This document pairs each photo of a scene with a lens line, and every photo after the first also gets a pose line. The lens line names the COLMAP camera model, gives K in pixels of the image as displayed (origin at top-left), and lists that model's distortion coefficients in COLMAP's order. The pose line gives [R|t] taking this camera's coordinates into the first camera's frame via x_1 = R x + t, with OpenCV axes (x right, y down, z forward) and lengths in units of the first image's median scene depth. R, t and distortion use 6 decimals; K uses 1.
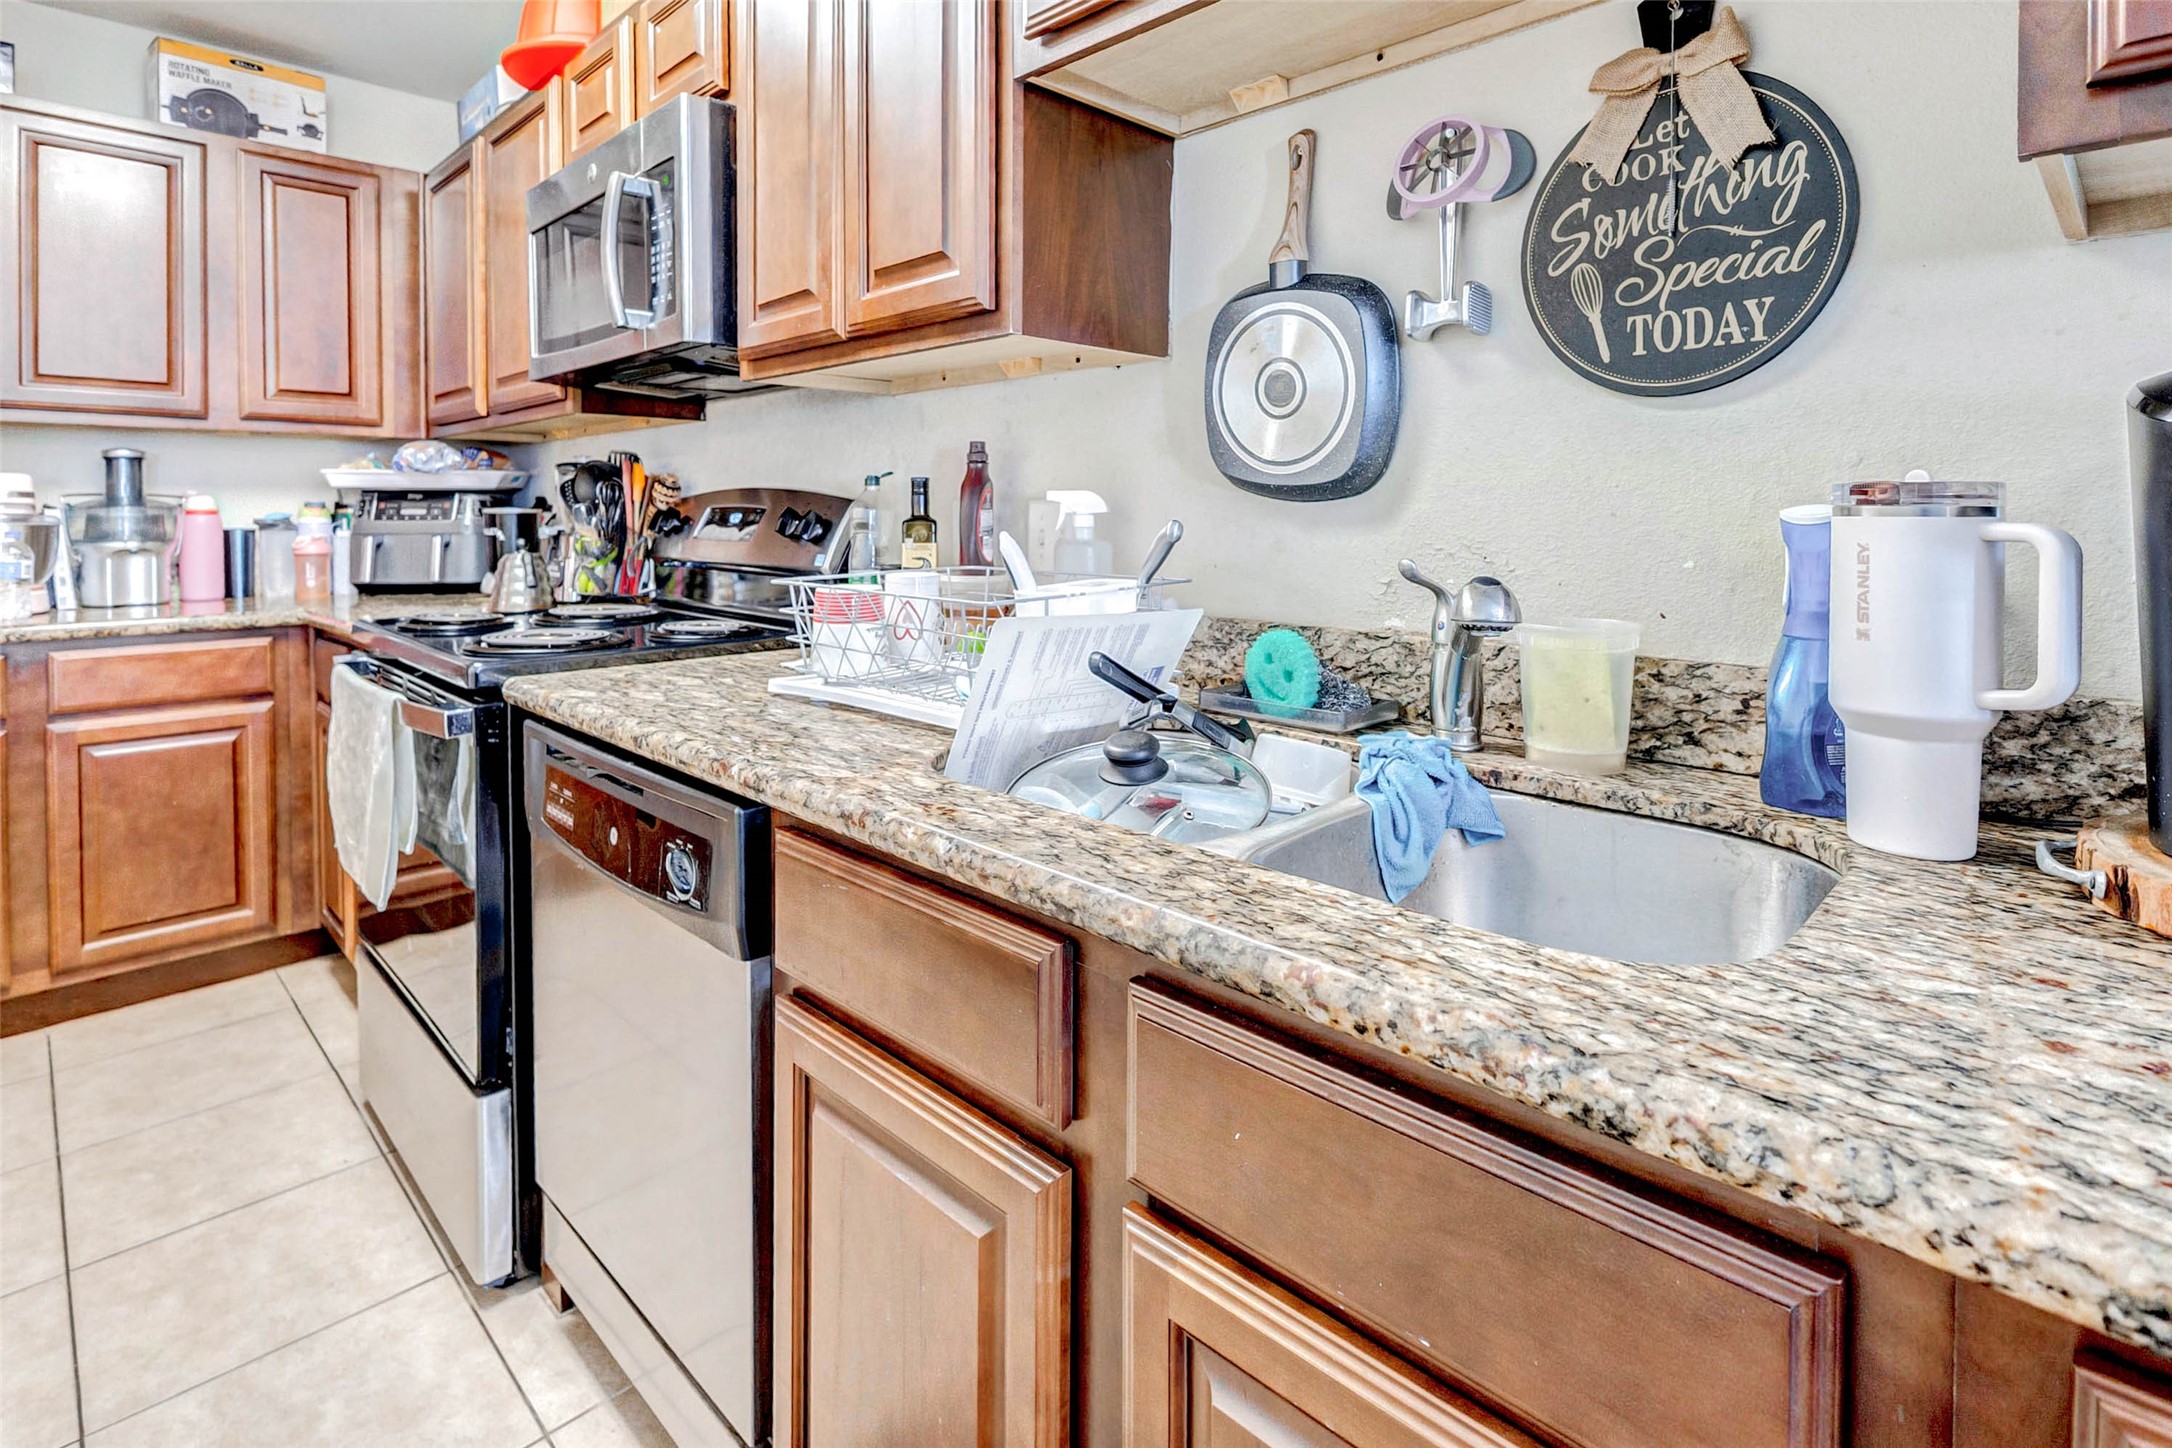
lens RADIAL K [[1014.6, 0, 999.8], [0, 1014.6, 543.9], [0, 0, 1]] dist [0.003626, -0.002698]
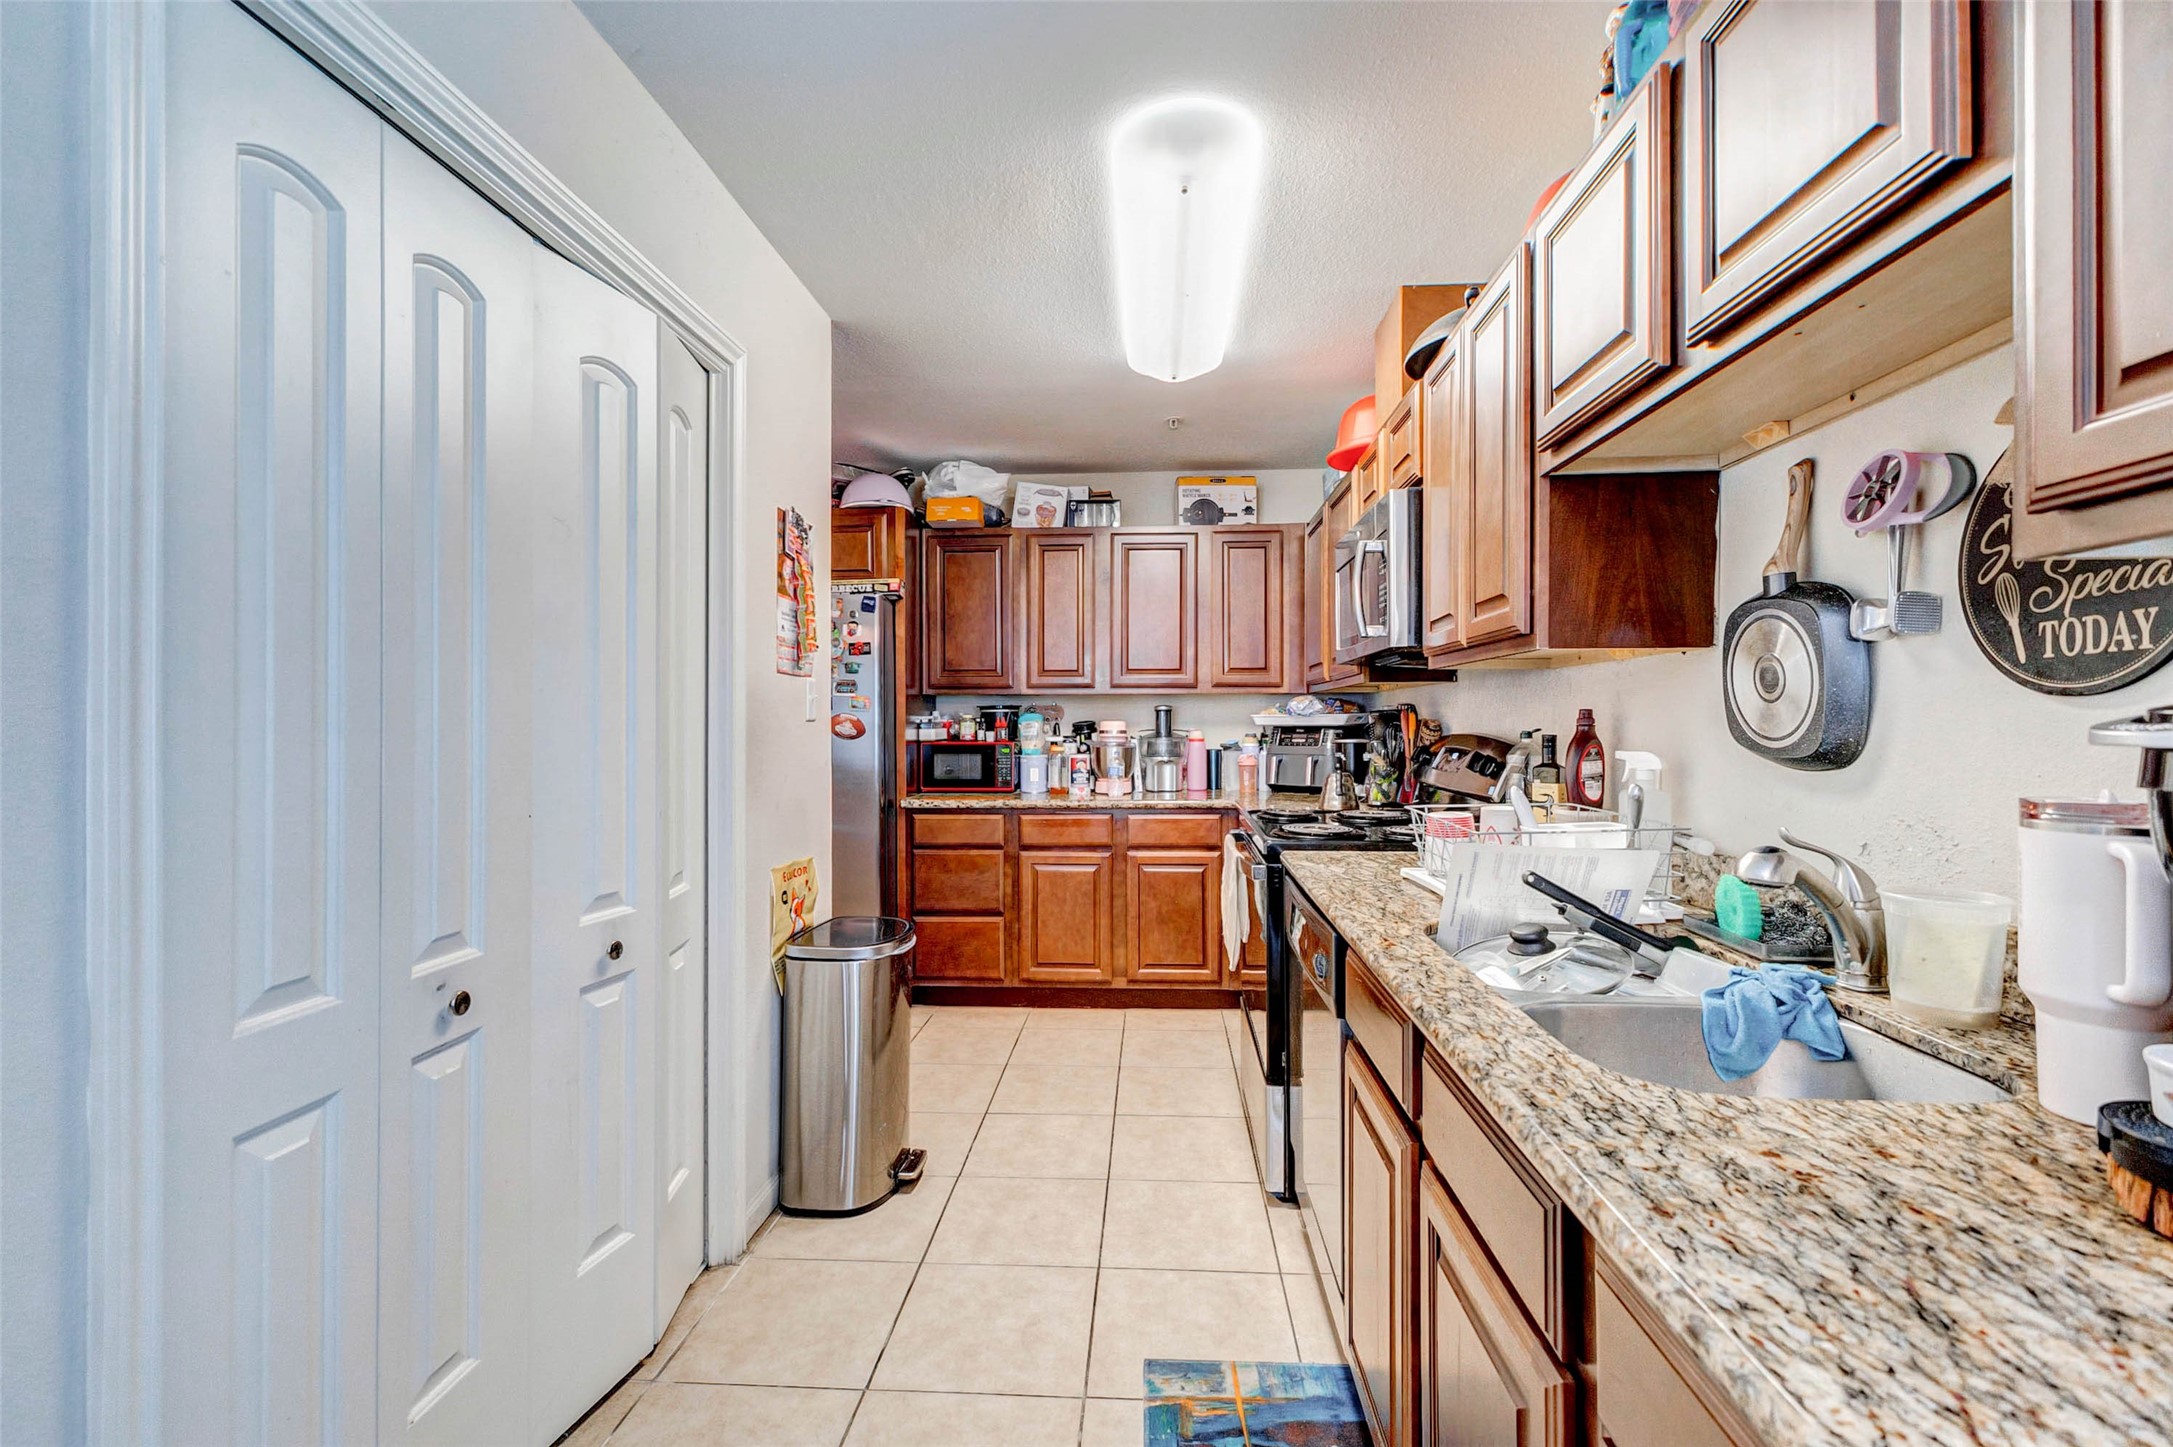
lens RADIAL K [[948.0, 0, 1094.1], [0, 948.0, 721.0], [0, 0, 1]] dist [0.000441, -0.000313]
pose [[0.652893, -0.000658, -0.757450, 0.397302], [-0.011905, 0.999867, -0.011130, -0.051411], [0.757356, 0.016285, 0.652799, -0.236502]]
